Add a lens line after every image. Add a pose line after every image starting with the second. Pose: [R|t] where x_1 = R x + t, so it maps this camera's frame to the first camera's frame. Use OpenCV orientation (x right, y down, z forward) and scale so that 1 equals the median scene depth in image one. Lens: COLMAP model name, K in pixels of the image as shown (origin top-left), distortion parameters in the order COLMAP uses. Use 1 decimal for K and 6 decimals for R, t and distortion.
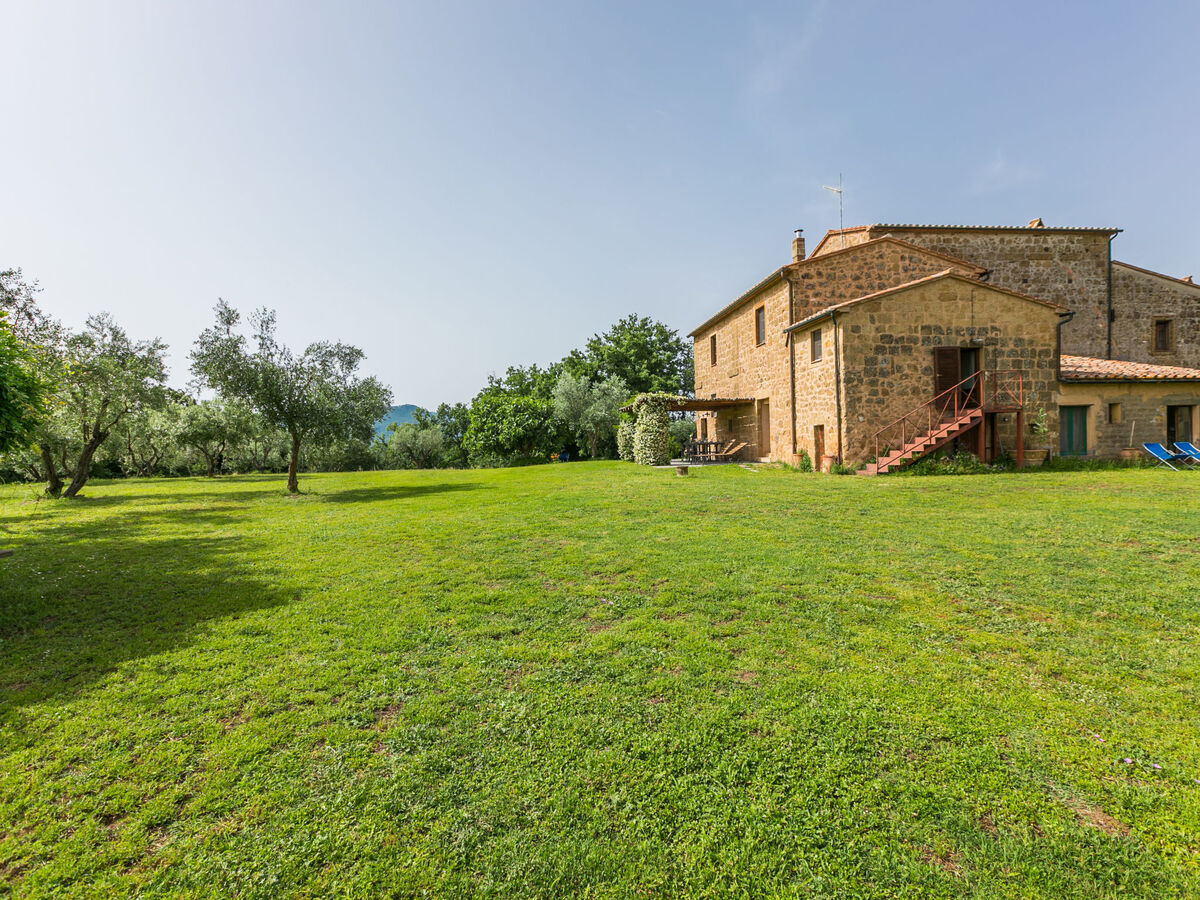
lens RADIAL K [[607.9, 0, 600.0], [0, 607.9, 450.0], [0, 0, 1]] dist [0.001566, 0.000256]
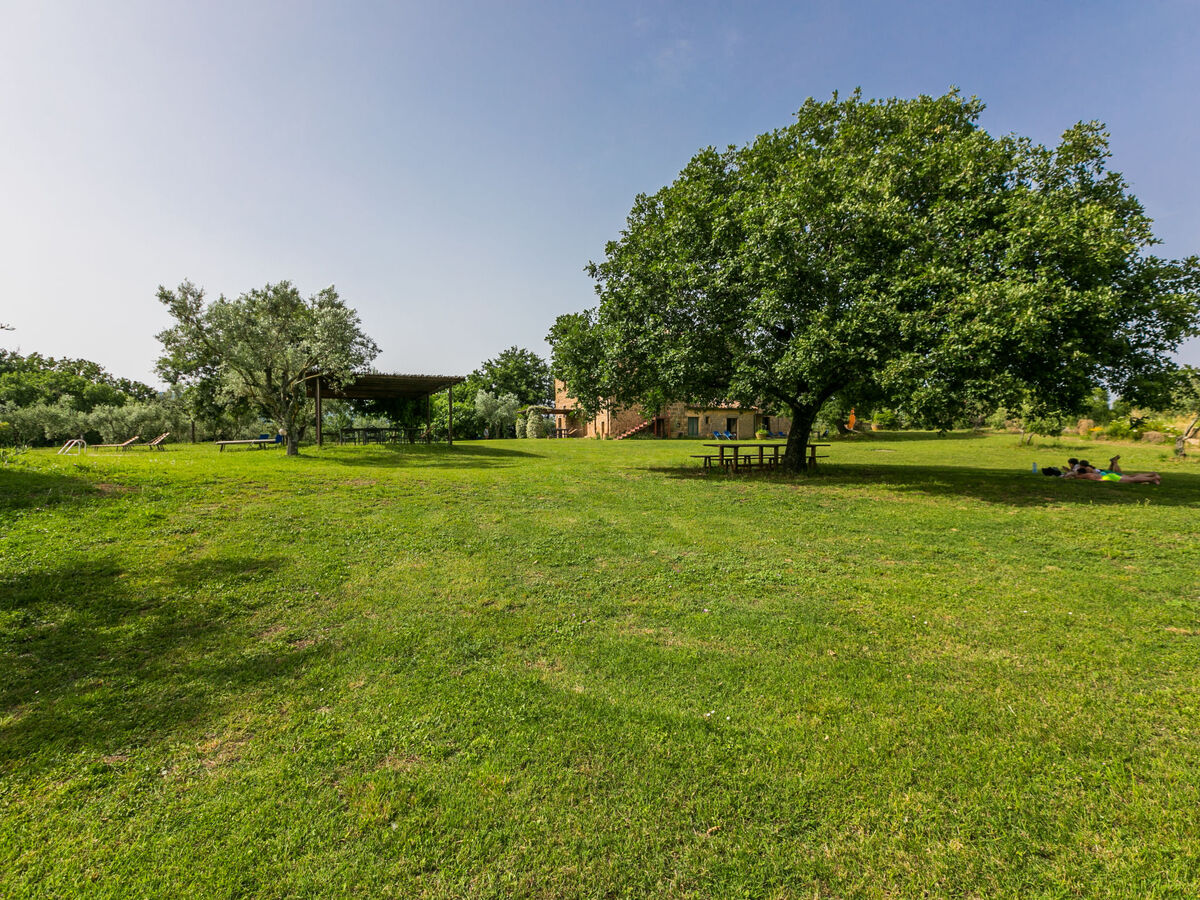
lens RADIAL K [[488.2, 0, 600.0], [0, 488.2, 450.0], [0, 0, 1]] dist [0.000348, 0.000004]
pose [[0.969547, 0.014614, 0.244468, -0.094050], [-0.017603, 0.999795, 0.010045, 0.034666], [-0.244271, -0.014042, 0.969605, -0.599683]]
